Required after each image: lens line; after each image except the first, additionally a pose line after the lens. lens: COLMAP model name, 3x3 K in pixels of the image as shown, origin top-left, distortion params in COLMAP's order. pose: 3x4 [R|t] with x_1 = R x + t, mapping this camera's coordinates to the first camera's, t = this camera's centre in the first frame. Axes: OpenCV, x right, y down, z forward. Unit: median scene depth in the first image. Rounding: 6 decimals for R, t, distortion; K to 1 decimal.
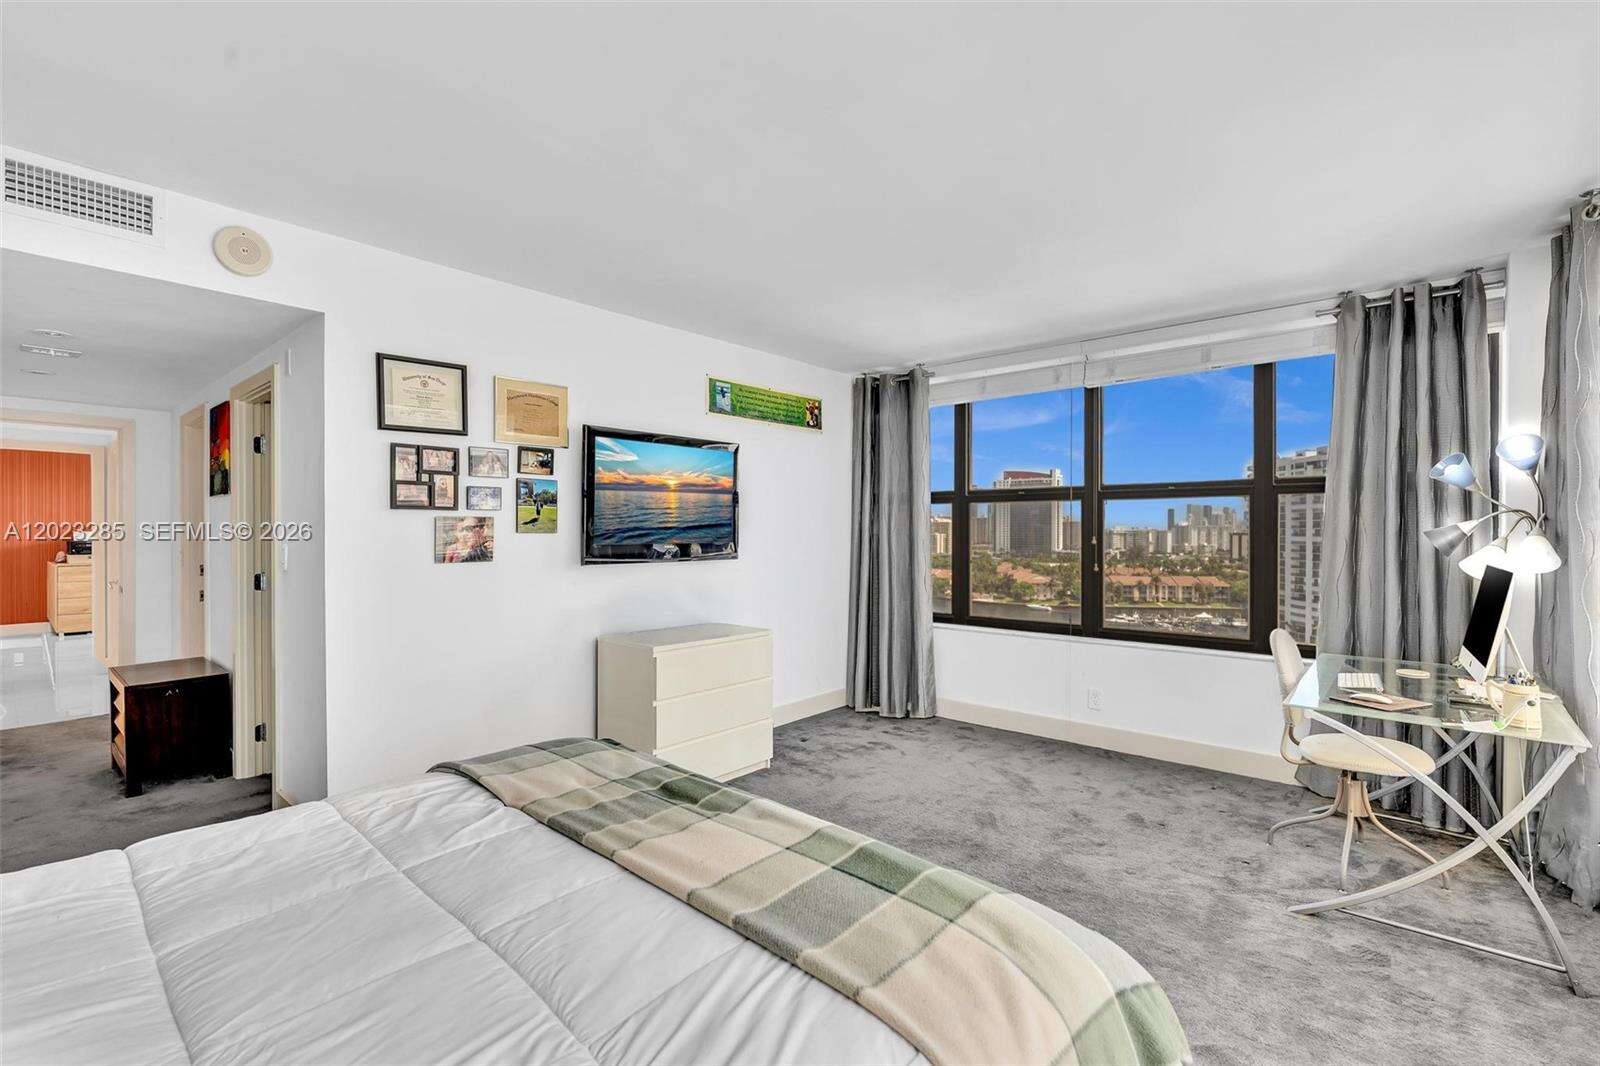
lens RADIAL K [[715.9, 0, 791.4], [0, 715.9, 531.4], [0, 0, 1]] dist [-0.004670, 0.001367]
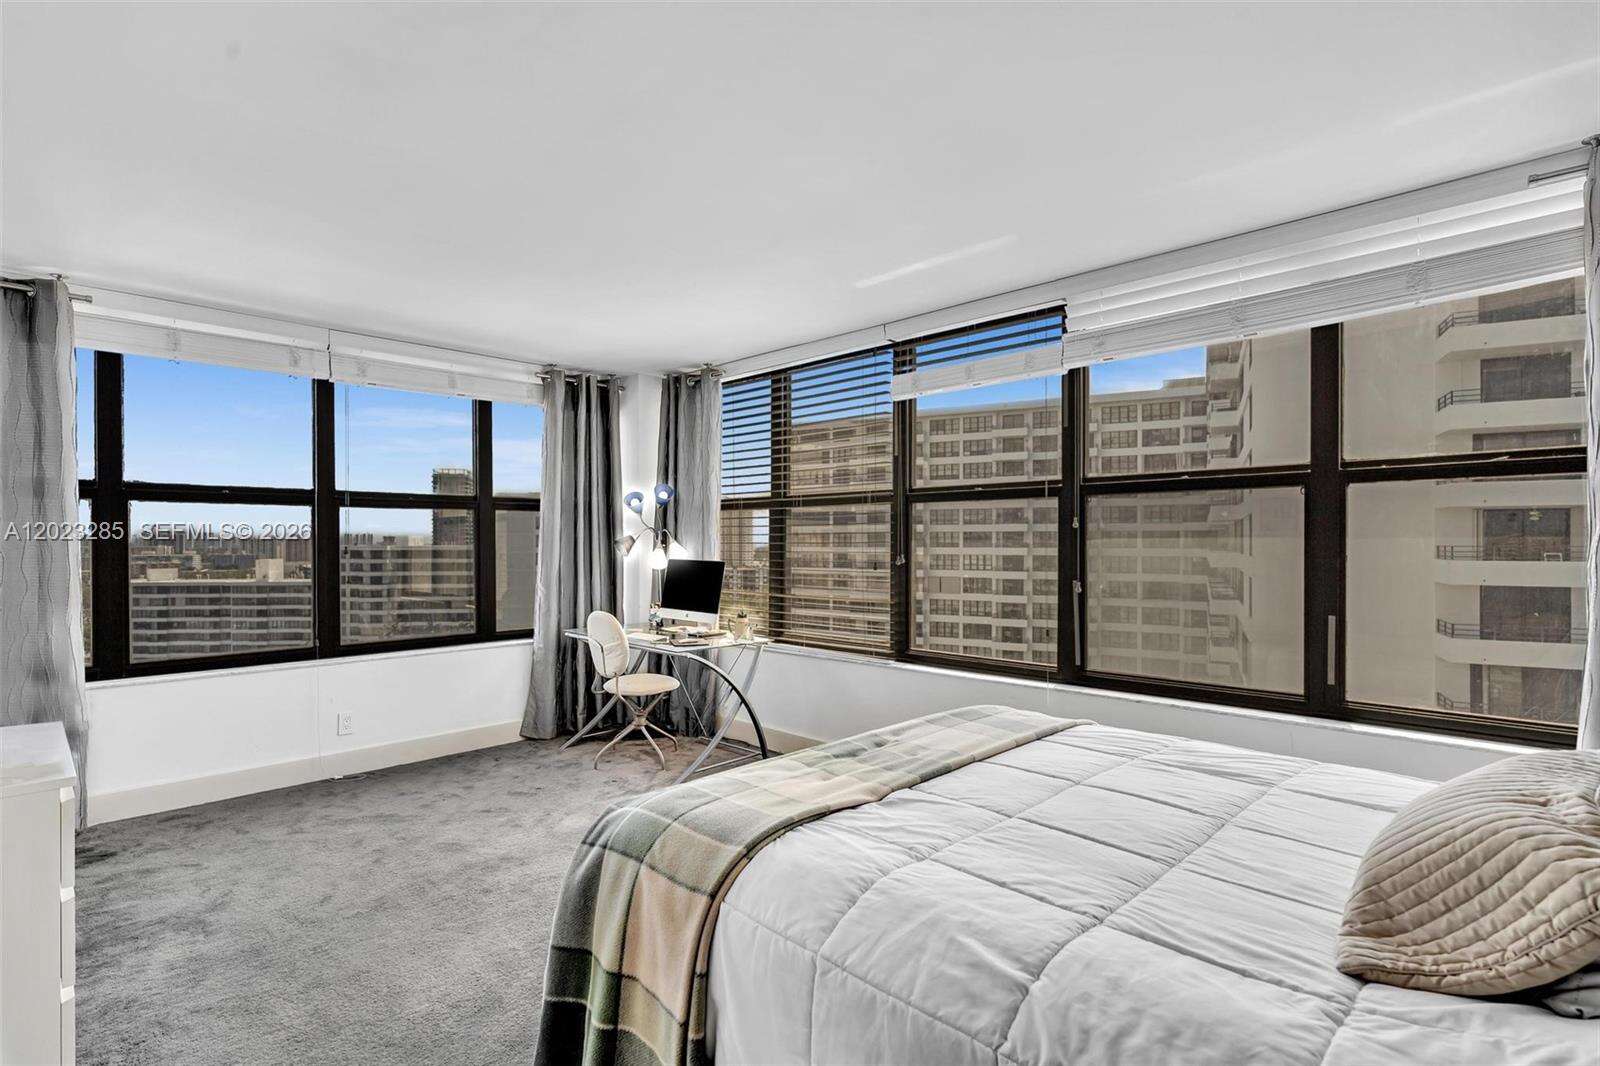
lens RADIAL K [[778.4, 0, 803.0], [0, 778.4, 540.2], [0, 0, 1]] dist [-0.009446, 0.000191]
pose [[0.035384, -0.001529, 0.999373, -0.679432], [0.000629, 0.999999, 0.001508, -0.002717], [-0.999374, 0.000575, 0.035385, 0.465321]]
